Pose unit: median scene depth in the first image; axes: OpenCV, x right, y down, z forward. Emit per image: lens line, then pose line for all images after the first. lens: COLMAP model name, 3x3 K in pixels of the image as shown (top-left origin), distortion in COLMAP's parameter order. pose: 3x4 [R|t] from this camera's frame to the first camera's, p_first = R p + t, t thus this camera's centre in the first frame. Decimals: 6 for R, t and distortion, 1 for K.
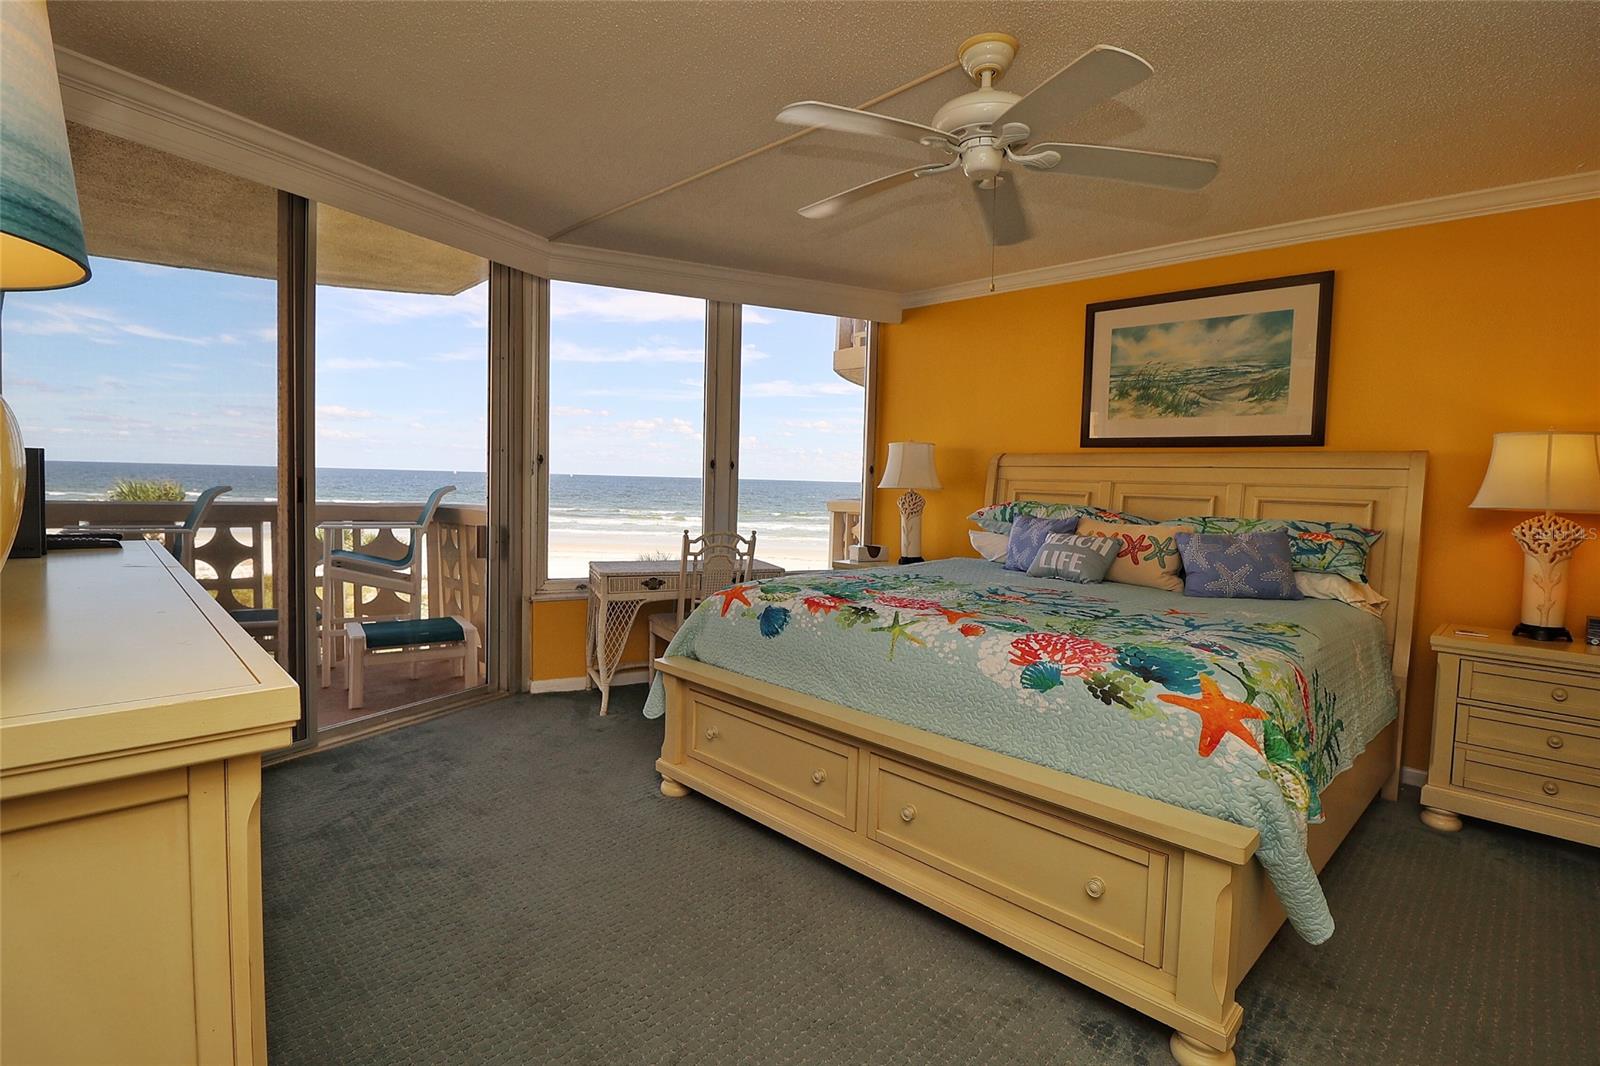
lens RADIAL K [[744.3, 0, 805.3], [0, 744.3, 529.7], [0, 0, 1]] dist [-0.009581, -0.003250]
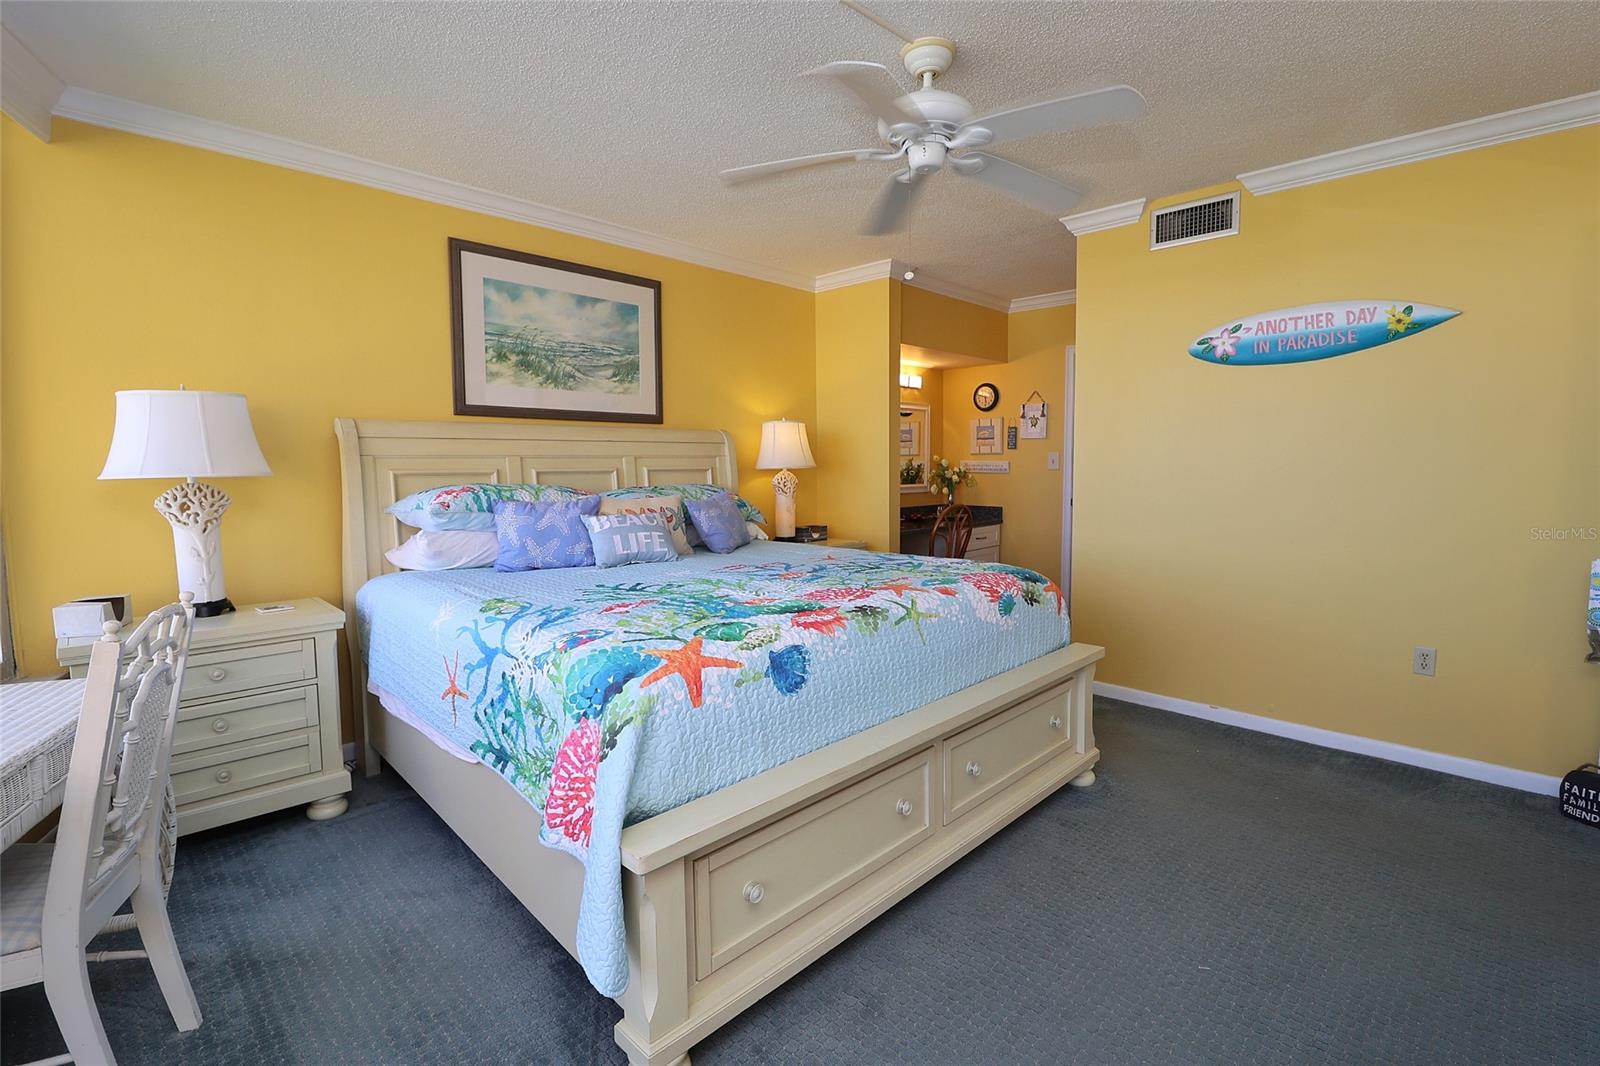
lens RADIAL K [[744.3, 0, 804.6], [0, 744.3, 525.4], [0, 0, 1]] dist [-0.009581, -0.003250]
pose [[-0.007598, -0.107367, 0.994190, -0.490830], [0.076699, 0.991228, 0.107634, -0.054025], [-0.997025, 0.077071, 0.000704, 0.687597]]
